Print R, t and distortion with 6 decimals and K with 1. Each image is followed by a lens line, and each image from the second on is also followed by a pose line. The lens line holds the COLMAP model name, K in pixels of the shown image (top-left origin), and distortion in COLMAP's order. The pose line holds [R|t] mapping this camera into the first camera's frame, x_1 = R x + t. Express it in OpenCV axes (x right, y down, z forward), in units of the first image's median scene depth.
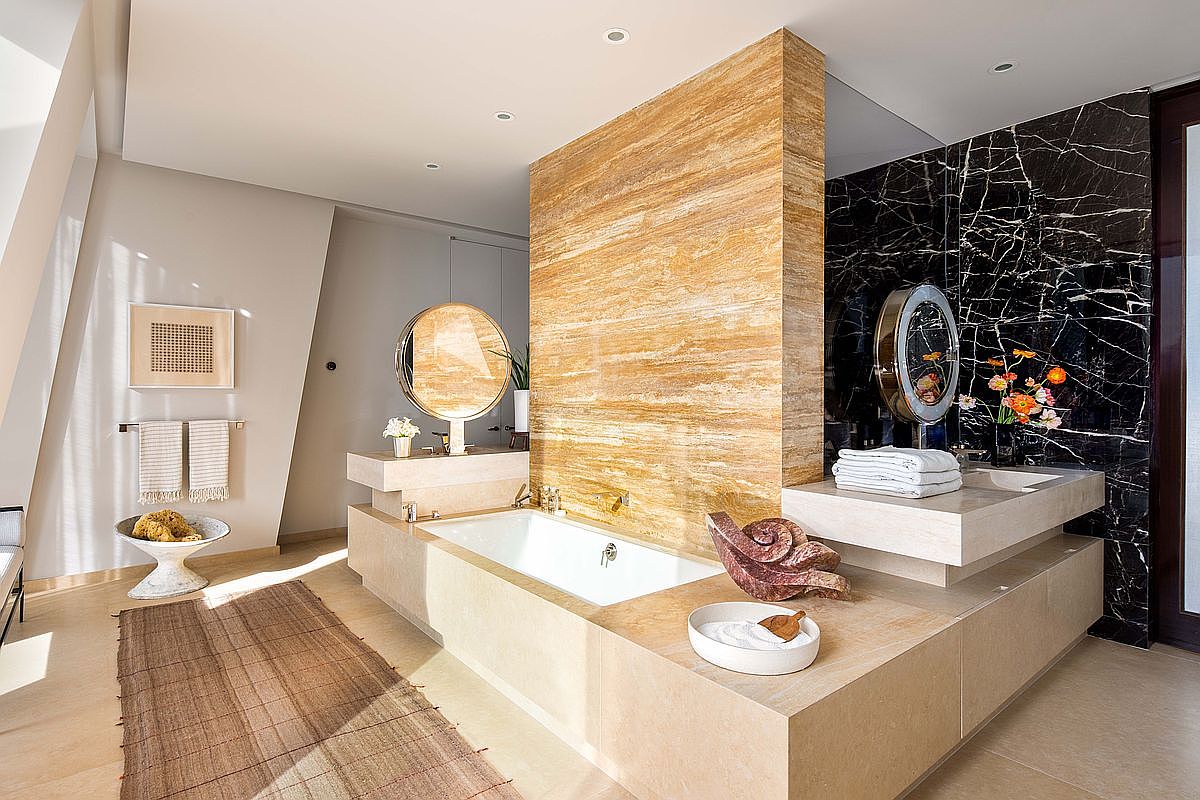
lens RADIAL K [[612.2, 0, 600.0], [0, 612.2, 400.0], [0, 0, 1]] dist [0.000733, 0.000181]
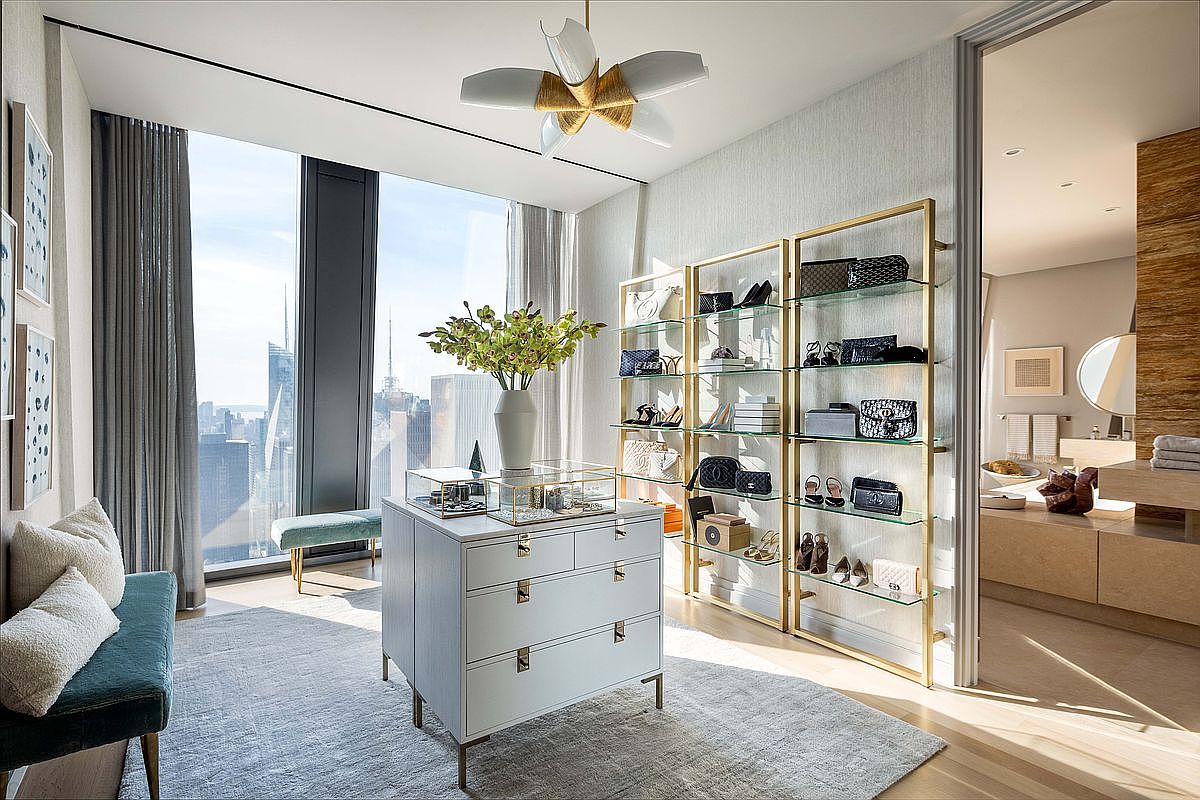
lens RADIAL K [[582.0, 0, 600.0], [0, 582.0, 400.0], [0, 0, 1]] dist [0.000244, -0.000005]
pose [[-0.073470, -0.005096, -0.997284, 1.517486], [-0.010632, 0.999934, -0.004326, 0.018033], [0.997241, 0.010285, -0.073519, -0.145165]]
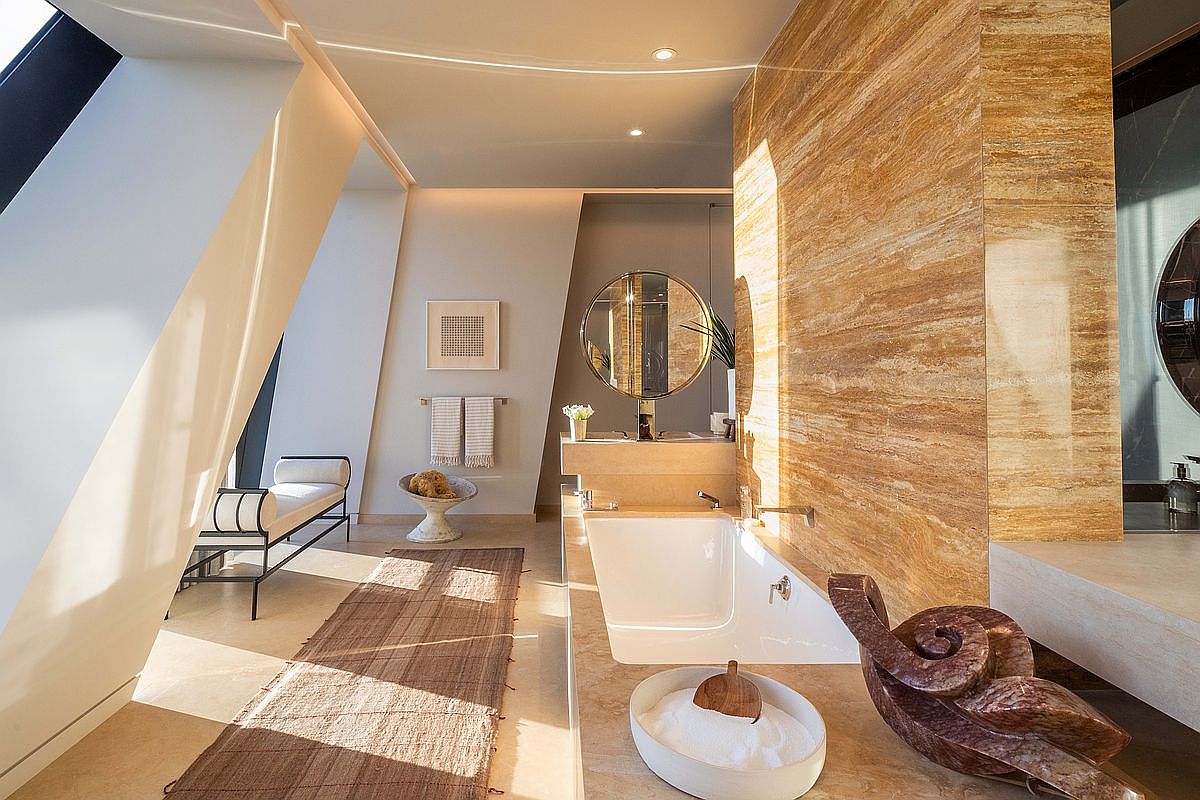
lens RADIAL K [[615.1, 0, 549.3], [0, 615.1, 361.7], [0, 0, 1]] dist [-0.000934, -0.000845]
pose [[0.773392, -0.013655, -0.633781, 0.296964], [-0.005461, 0.999587, -0.028200, -0.002329], [0.633905, 0.025271, 0.772998, 0.261861]]
